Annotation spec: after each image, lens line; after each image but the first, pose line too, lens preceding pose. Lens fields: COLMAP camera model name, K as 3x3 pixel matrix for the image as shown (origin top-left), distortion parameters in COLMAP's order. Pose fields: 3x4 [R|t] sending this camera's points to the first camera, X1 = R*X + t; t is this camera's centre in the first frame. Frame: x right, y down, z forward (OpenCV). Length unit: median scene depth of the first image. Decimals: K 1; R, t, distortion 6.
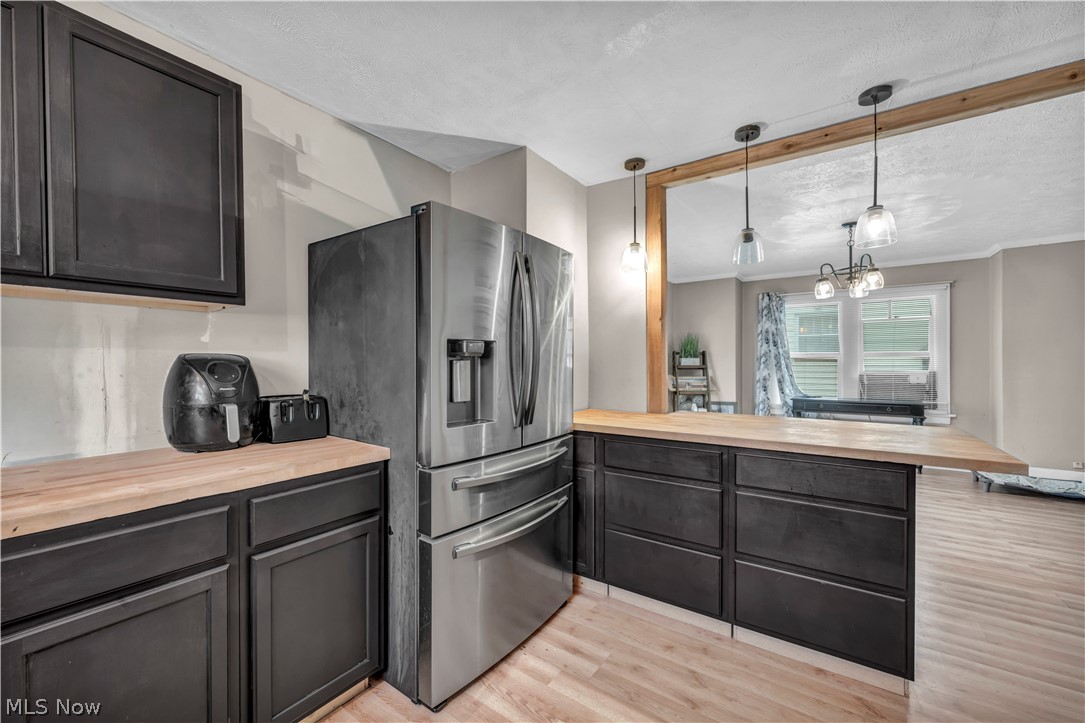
lens RADIAL K [[437.1, 0, 537.9], [0, 437.1, 365.1], [0, 0, 1]] dist [0.000087, -0.000088]
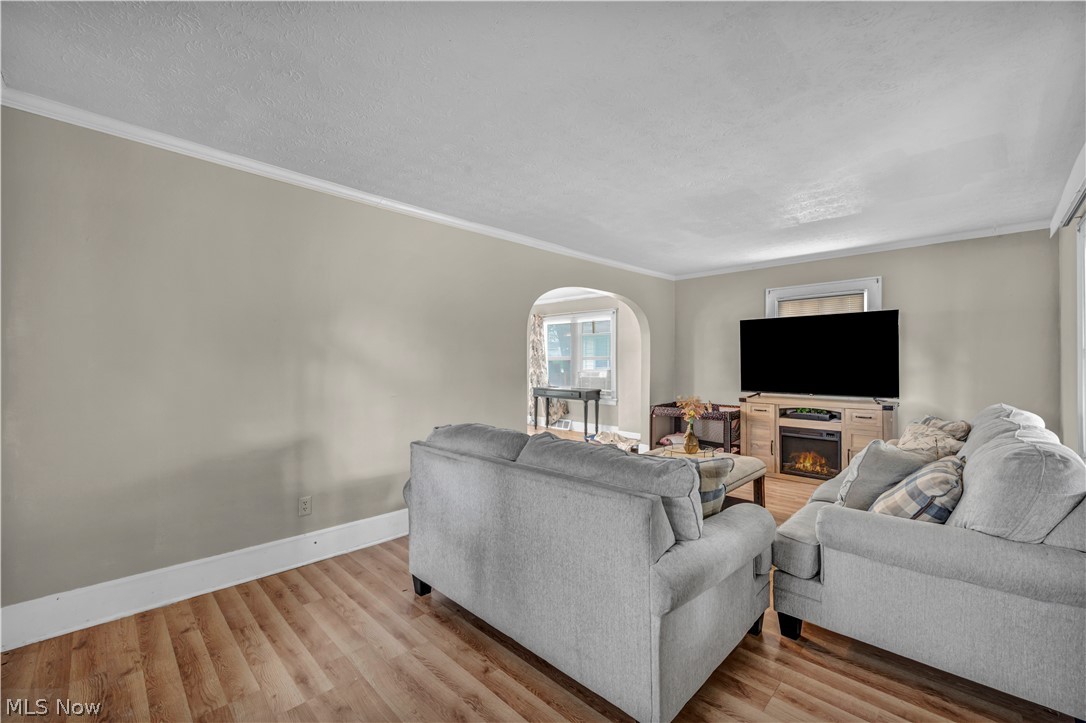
lens RADIAL K [[437.5, 0, 543.0], [0, 437.5, 361.5], [0, 0, 1]] dist [-0.001582, -0.000028]
pose [[0.987193, 0.002811, -0.159506, 1.209509], [-0.003818, 0.999975, -0.006008, -0.003534], [0.159485, 0.006540, 0.987179, -0.634047]]
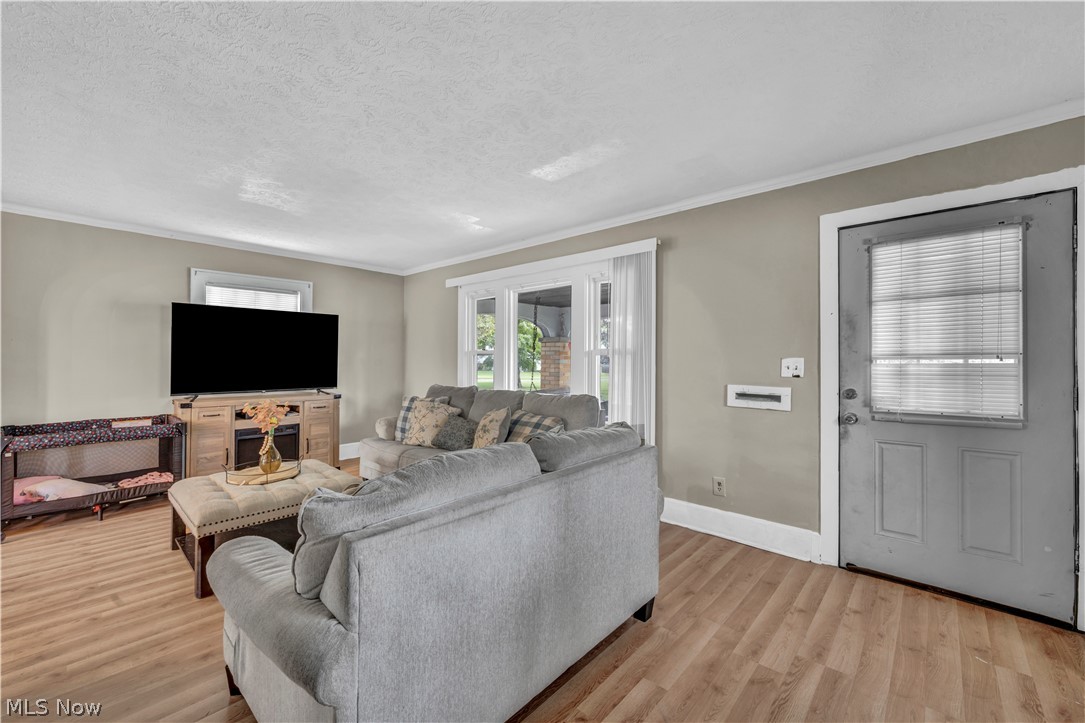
lens RADIAL K [[437.1, 0, 542.5], [0, 437.1, 361.5], [0, 0, 1]] dist [-0.001582, -0.000028]
pose [[0.119939, 0.002633, 0.992778, 0.683029], [0.001110, 0.999996, -0.002786, 0.002083], [-0.992781, 0.001436, 0.119935, -0.195406]]
